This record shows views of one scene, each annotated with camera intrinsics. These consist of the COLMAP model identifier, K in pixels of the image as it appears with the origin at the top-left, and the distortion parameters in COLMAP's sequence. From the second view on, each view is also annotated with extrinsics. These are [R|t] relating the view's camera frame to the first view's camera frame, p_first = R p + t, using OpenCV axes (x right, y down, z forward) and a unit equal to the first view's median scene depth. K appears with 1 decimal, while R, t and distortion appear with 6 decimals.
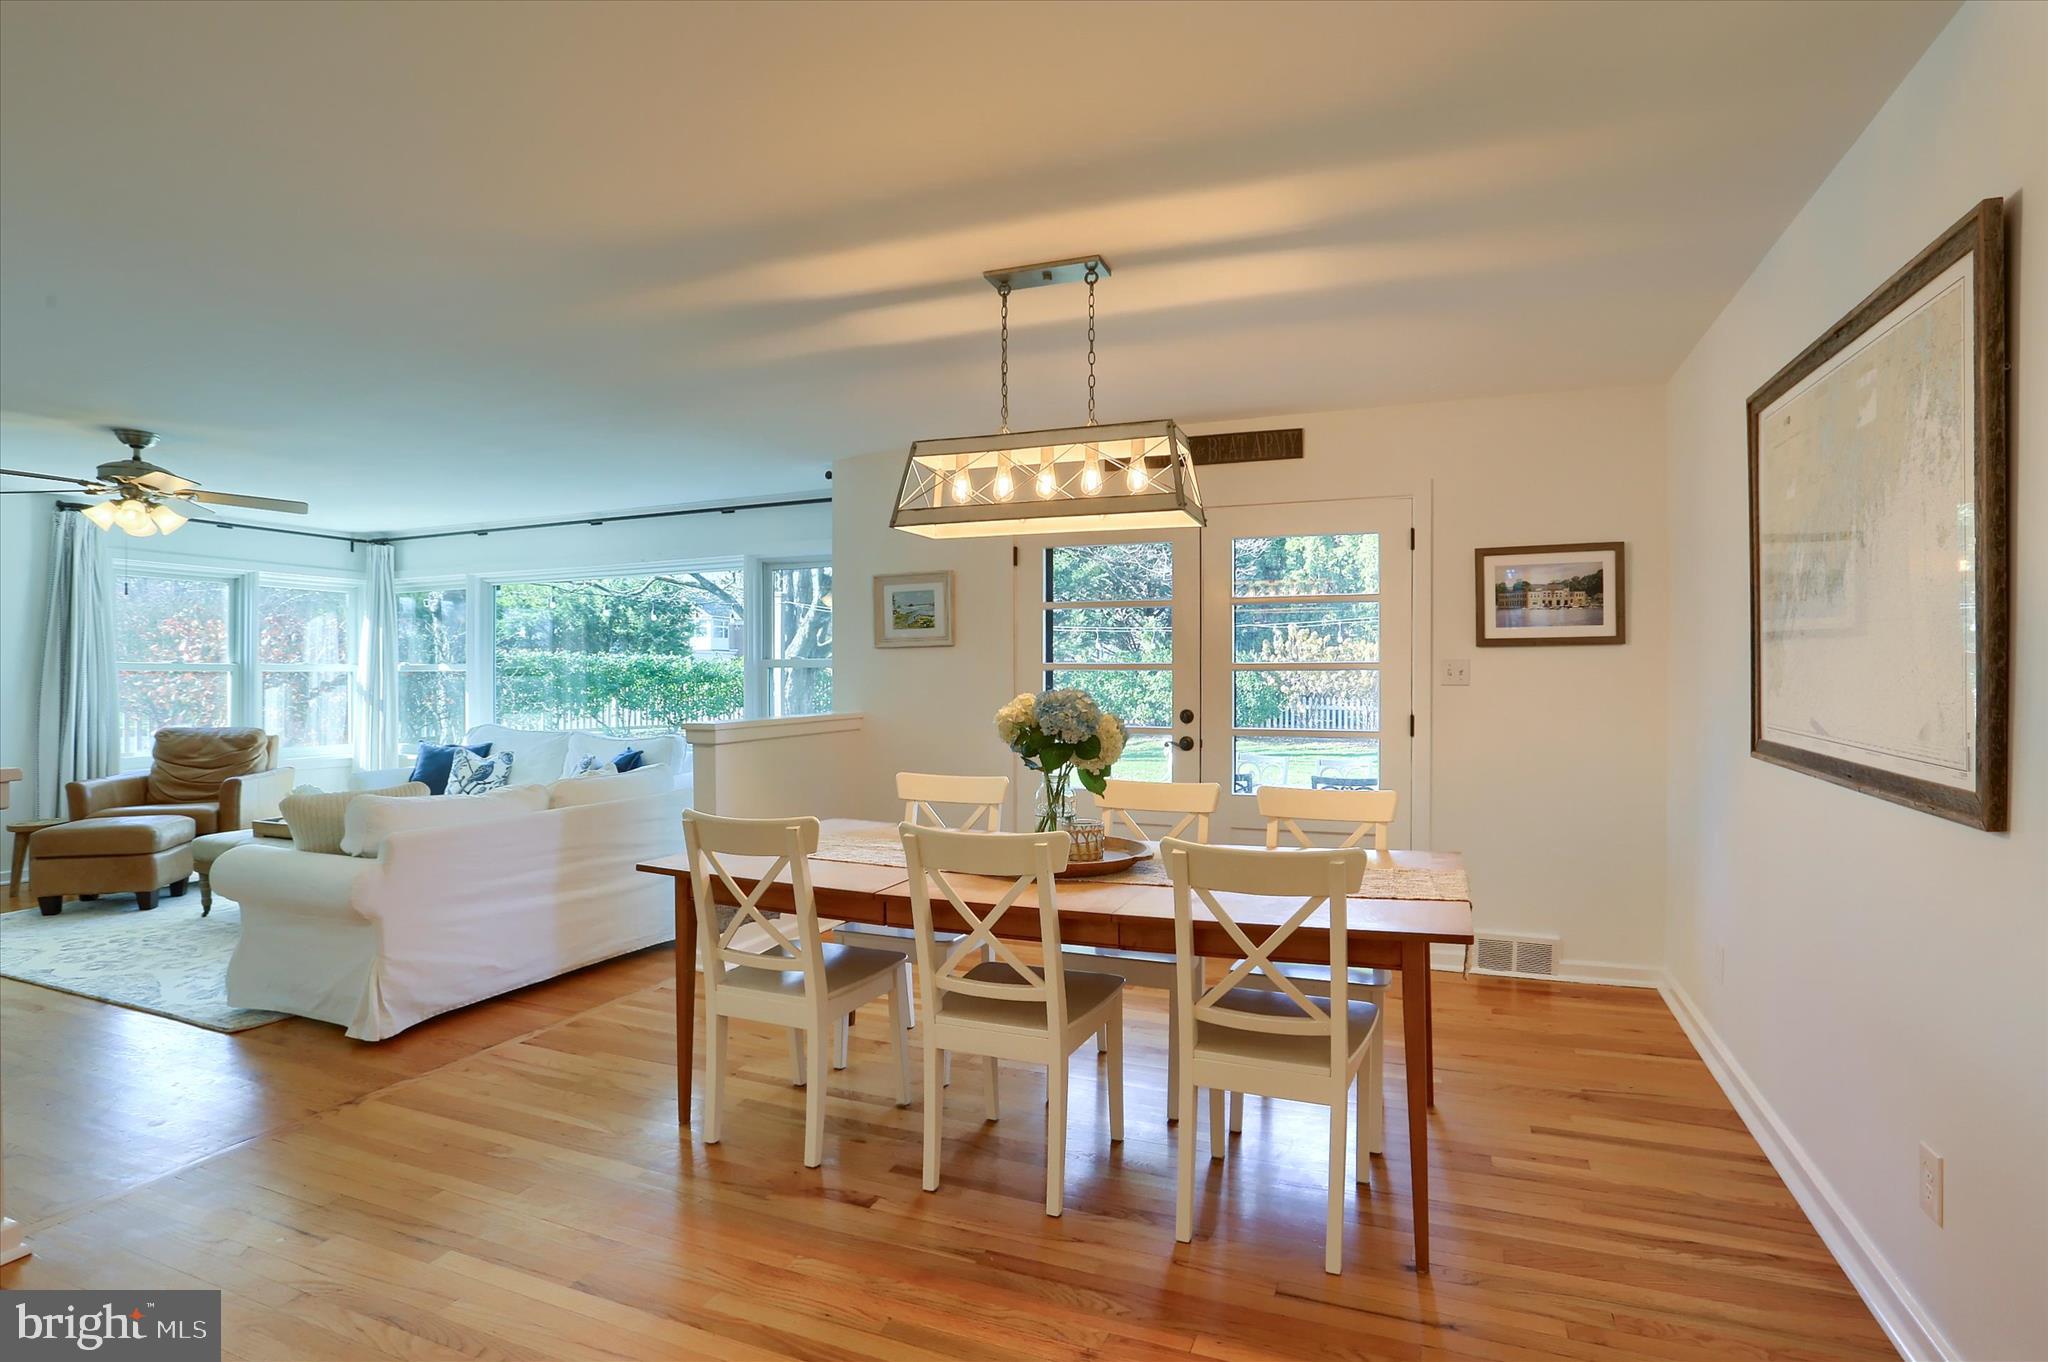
lens RADIAL K [[1010.3, 0, 1040.0], [0, 1010.3, 686.3], [0, 0, 1]] dist [-0.064270, 0.021161]
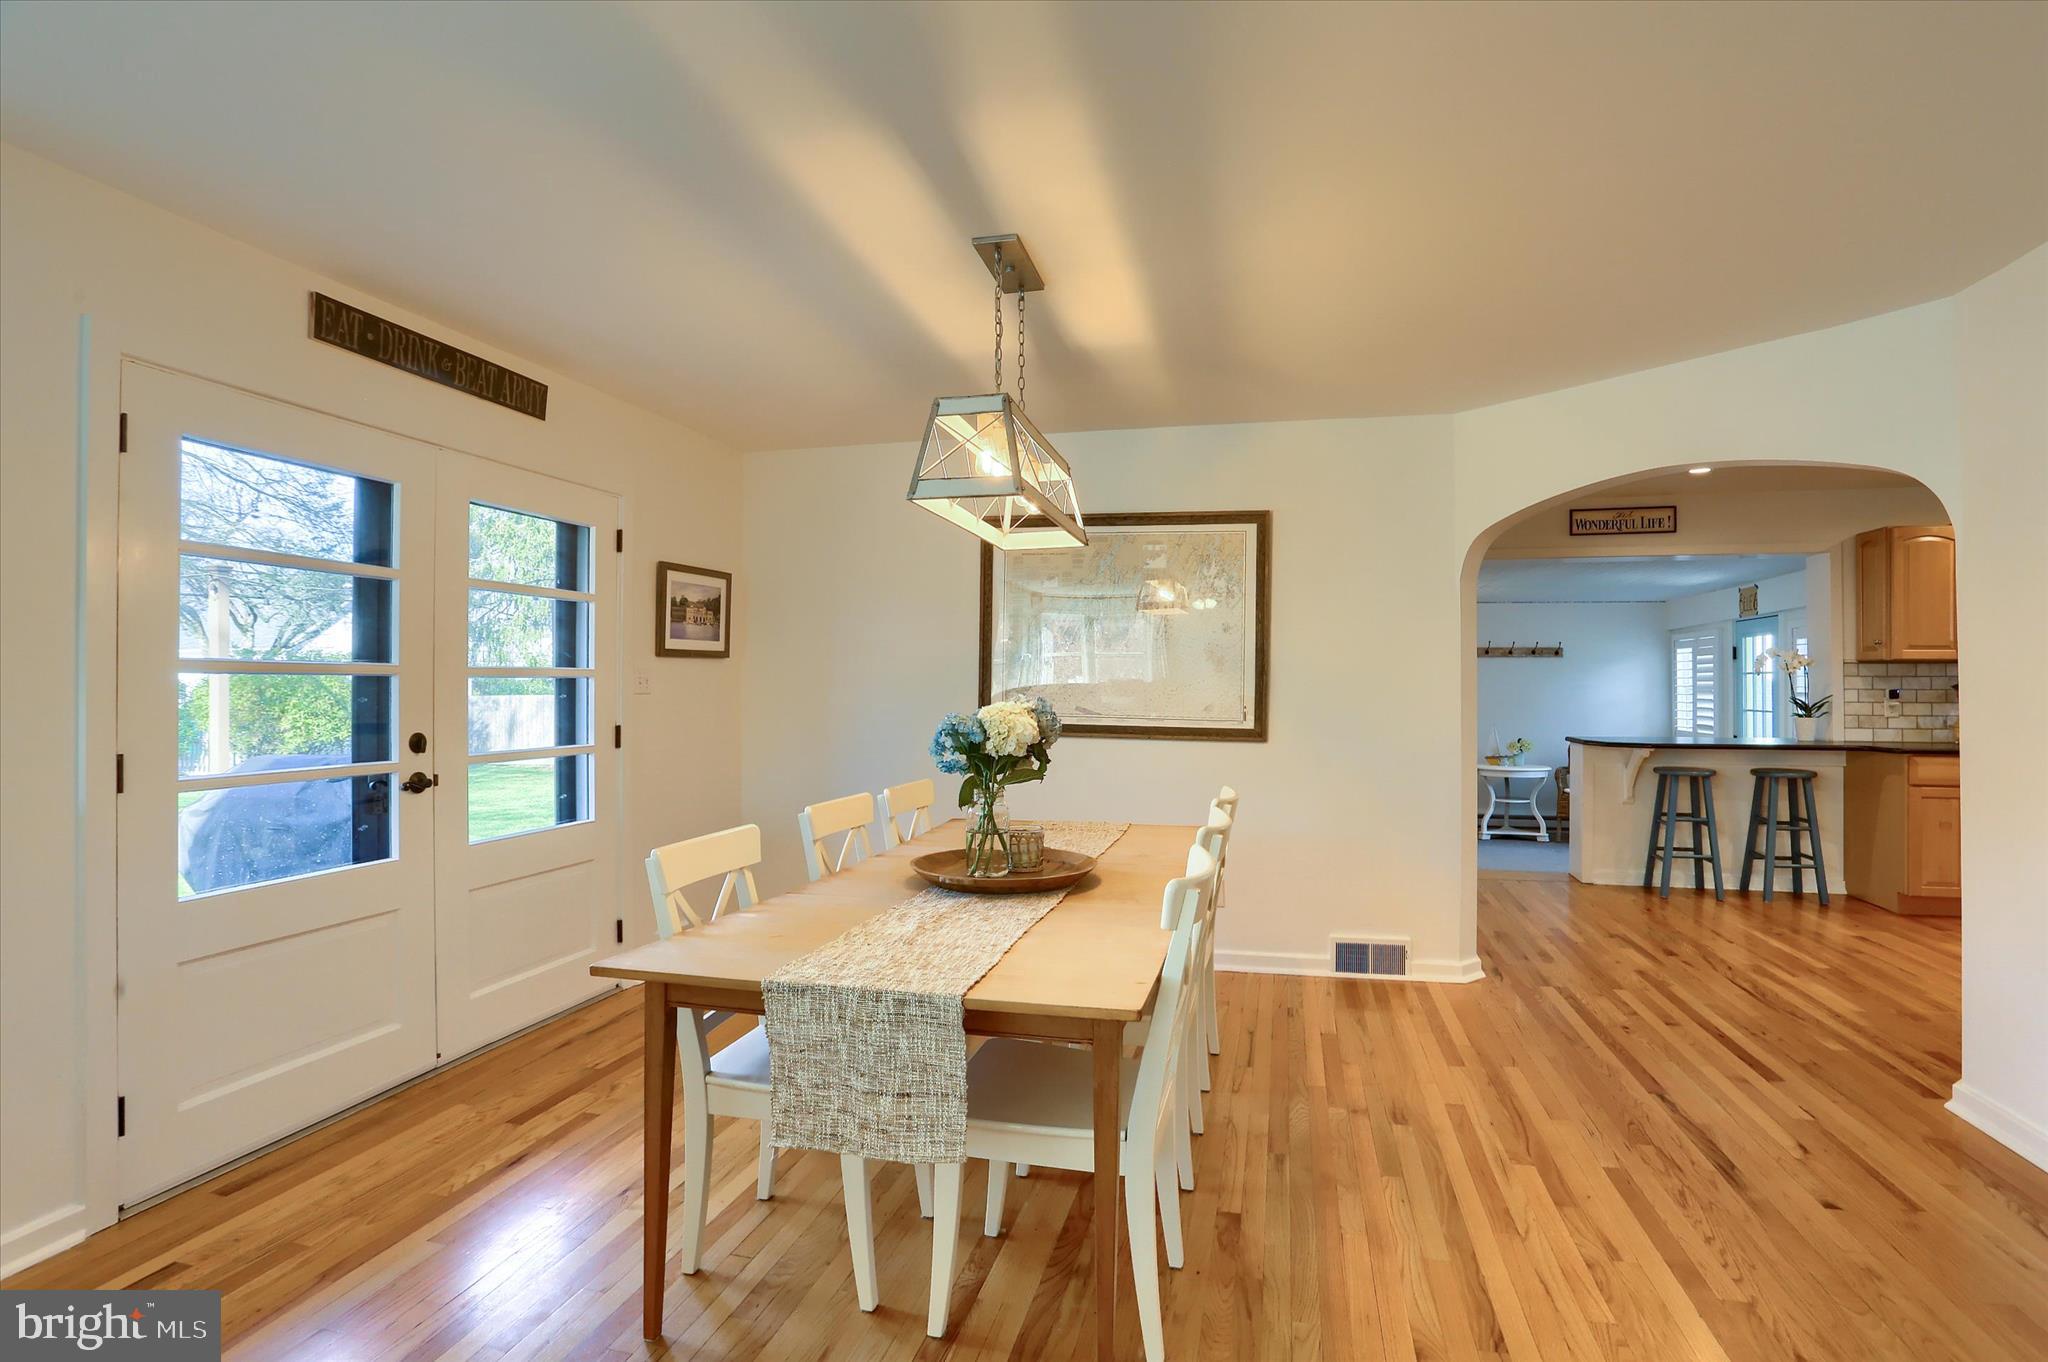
lens RADIAL K [[1010.3, 0, 1044.2], [0, 1010.3, 670.6], [0, 0, 1]] dist [-0.064270, 0.021161]
pose [[-0.153501, 0.014021, 0.988049, -0.410877], [0.010896, 0.999863, -0.012495, -0.004665], [-0.988088, 0.008848, -0.153633, 0.486621]]
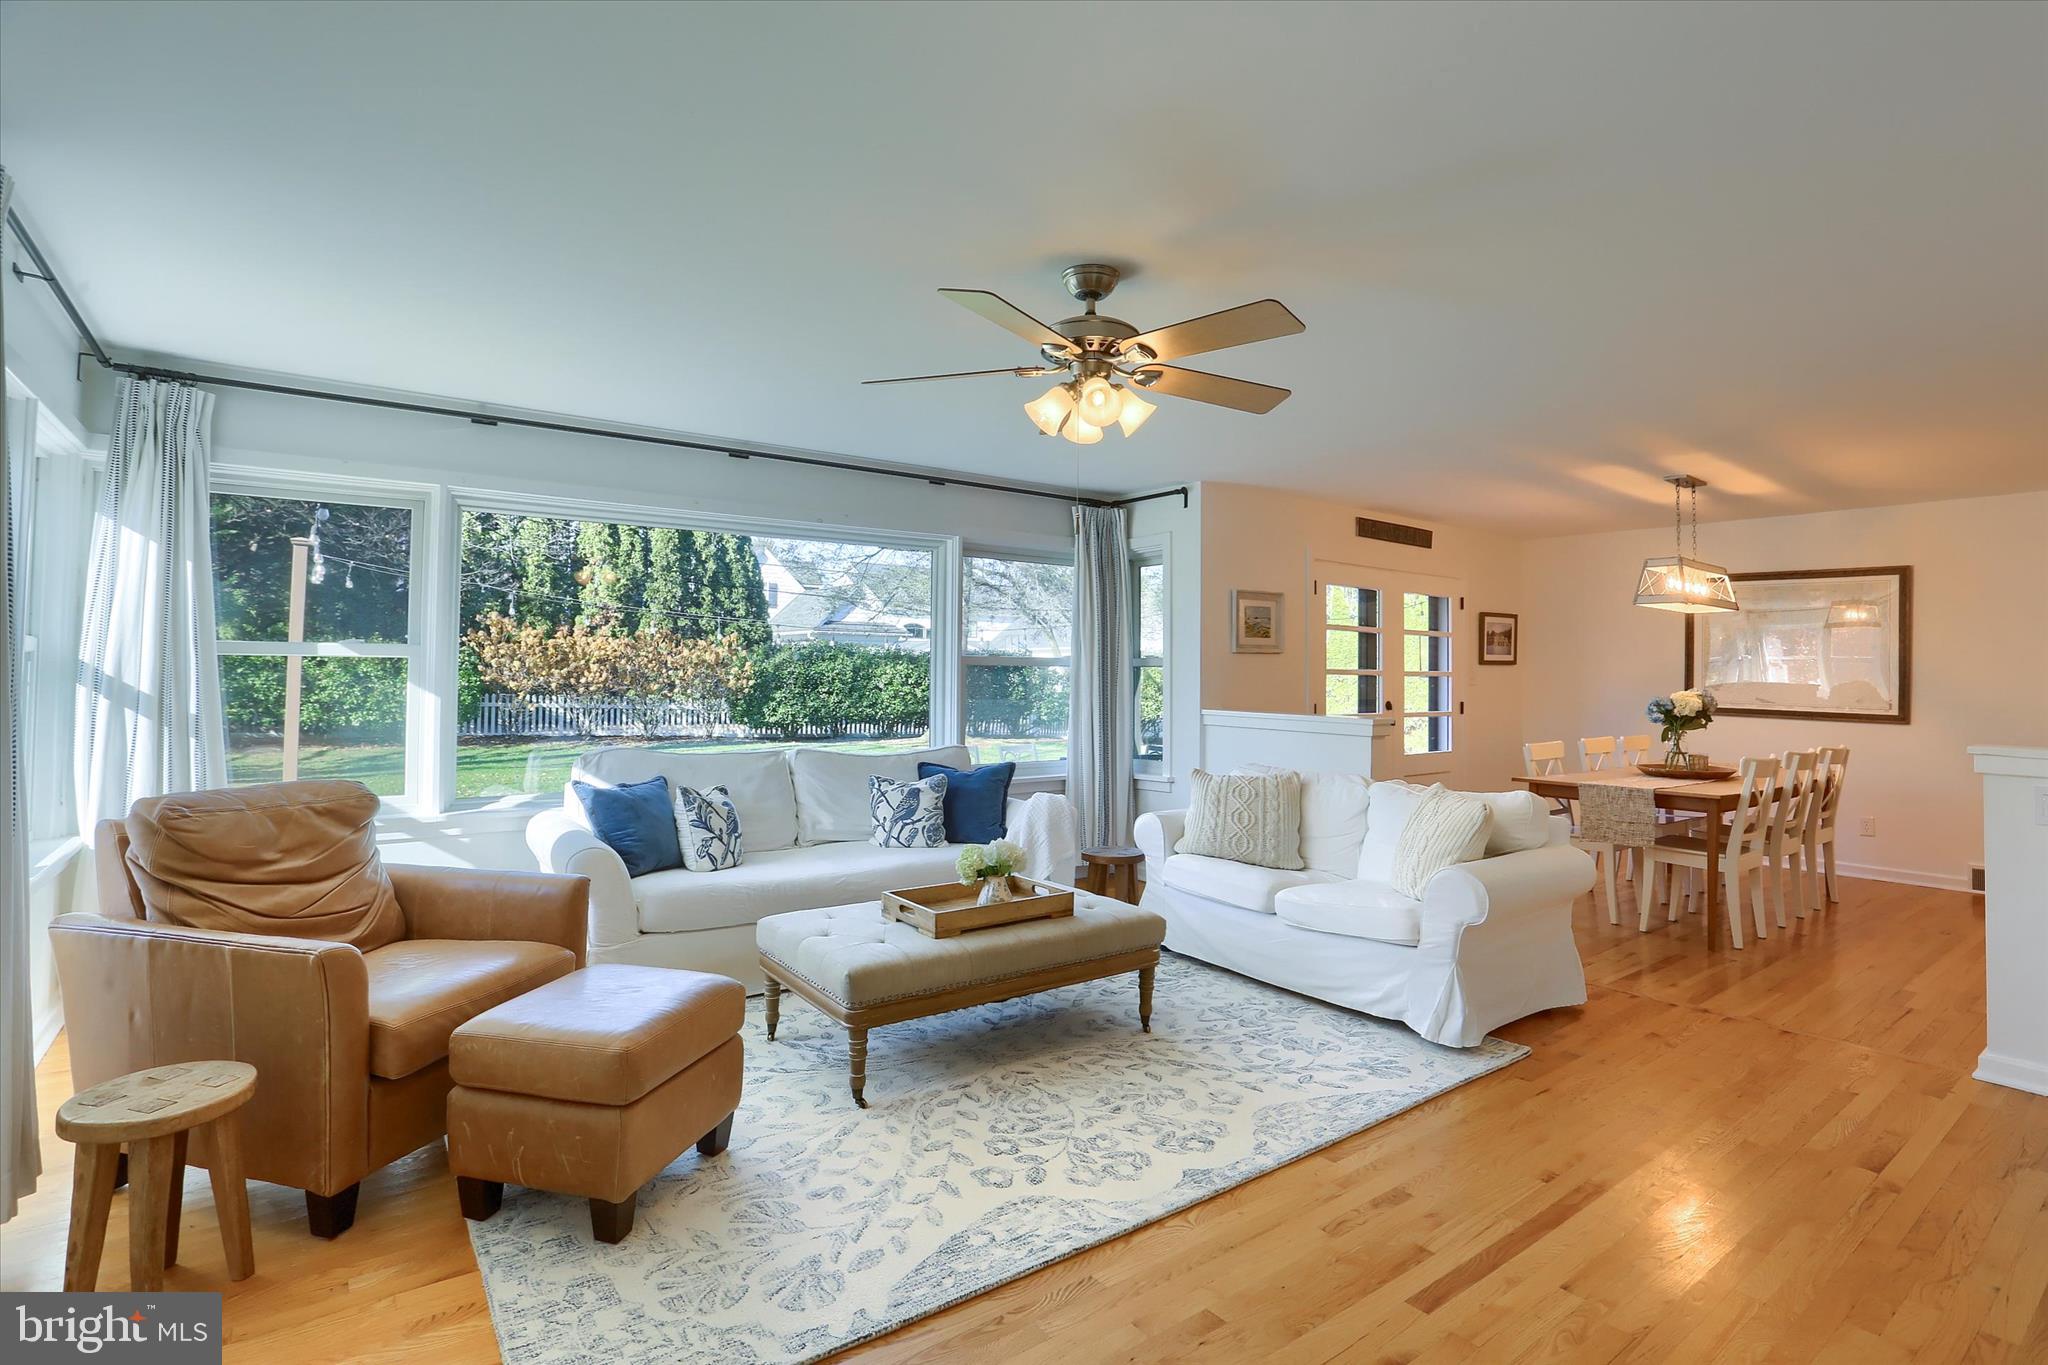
lens RADIAL K [[1010.3, 0, 1036.5], [0, 1010.3, 667.0], [0, 0, 1]] dist [-0.064270, 0.021161]
pose [[0.503169, 0.012982, 0.864091, -1.013329], [-0.002645, 0.999906, -0.013482, -0.004522], [-0.864184, 0.004498, 0.503156, 0.494477]]
